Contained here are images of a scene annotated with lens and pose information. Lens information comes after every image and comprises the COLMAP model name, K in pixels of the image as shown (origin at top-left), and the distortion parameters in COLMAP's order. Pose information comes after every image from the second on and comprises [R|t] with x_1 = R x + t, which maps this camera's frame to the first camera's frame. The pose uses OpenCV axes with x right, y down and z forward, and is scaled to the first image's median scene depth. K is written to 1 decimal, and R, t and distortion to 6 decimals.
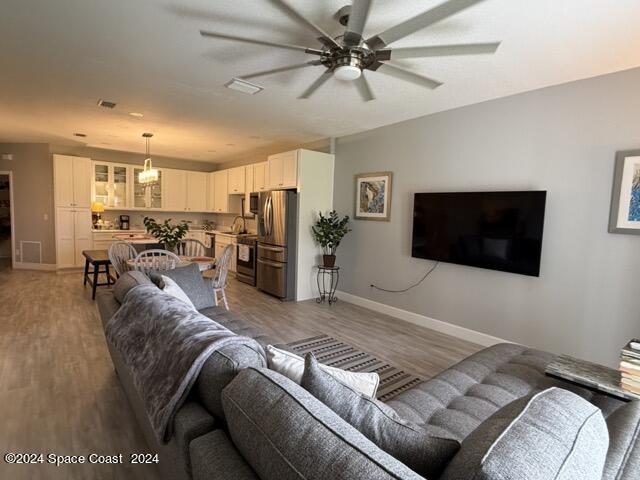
lens RADIAL K [[326.6, 0, 317.1], [0, 326.6, 240.0], [0, 0, 1]] dist [-0.000877, -0.000420]
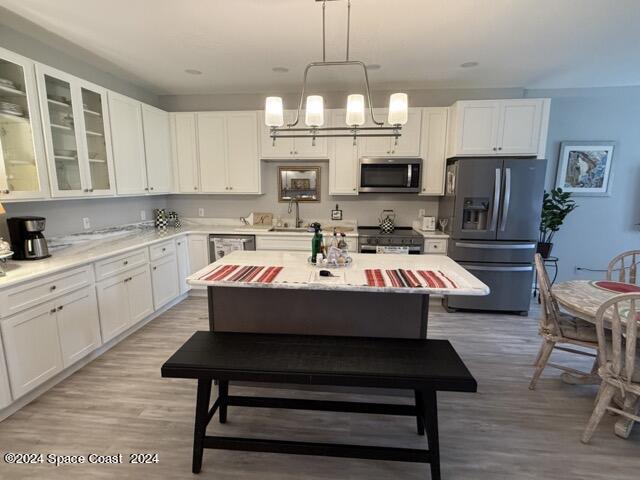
lens RADIAL K [[327.8, 0, 319.1], [0, 327.8, 243.4], [0, 0, 1]] dist [-0.003894, -0.001032]
pose [[0.707507, -0.155082, 0.689481, -0.680718], [0.077479, 0.986766, 0.142444, -0.082016], [-0.702447, -0.047360, 0.710159, 0.615243]]
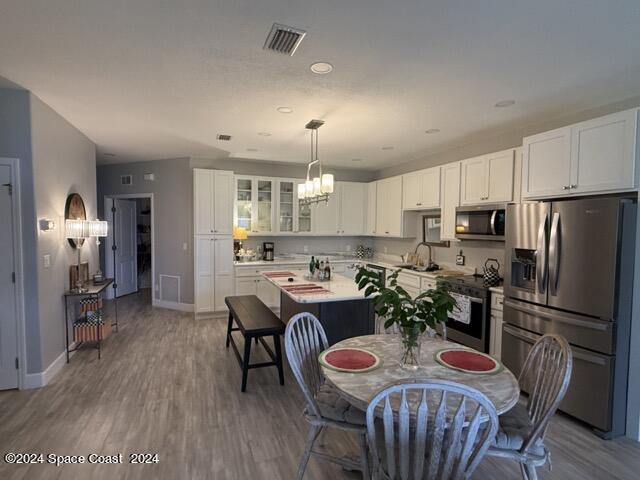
lens RADIAL K [[327.8, 0, 319.1], [0, 327.8, 243.4], [0, 0, 1]] dist [-0.003894, -0.001032]
pose [[0.950535, -0.006697, -0.310545, -0.256192], [-0.004337, 0.999384, -0.034826, -0.051487], [0.310587, 0.034450, 0.949920, 0.324044]]
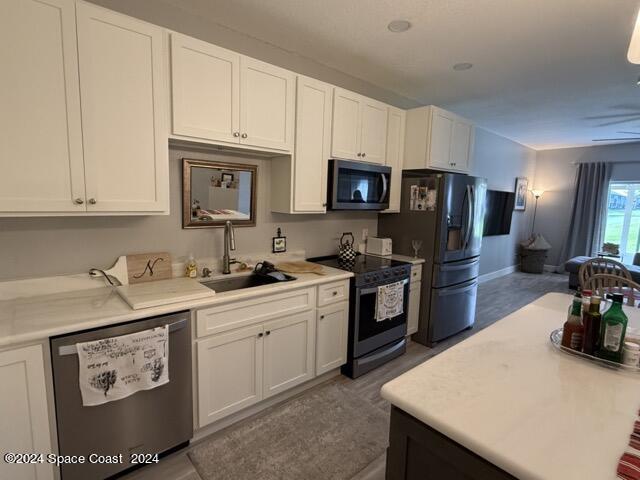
lens RADIAL K [[326.6, 0, 317.1], [0, 326.6, 240.0], [0, 0, 1]] dist [-0.000877, -0.000420]
pose [[-0.033013, -0.162294, 0.986190, -0.601481], [0.049538, 0.985249, 0.163797, -0.113190], [-0.998227, 0.054261, -0.024487, 1.025991]]
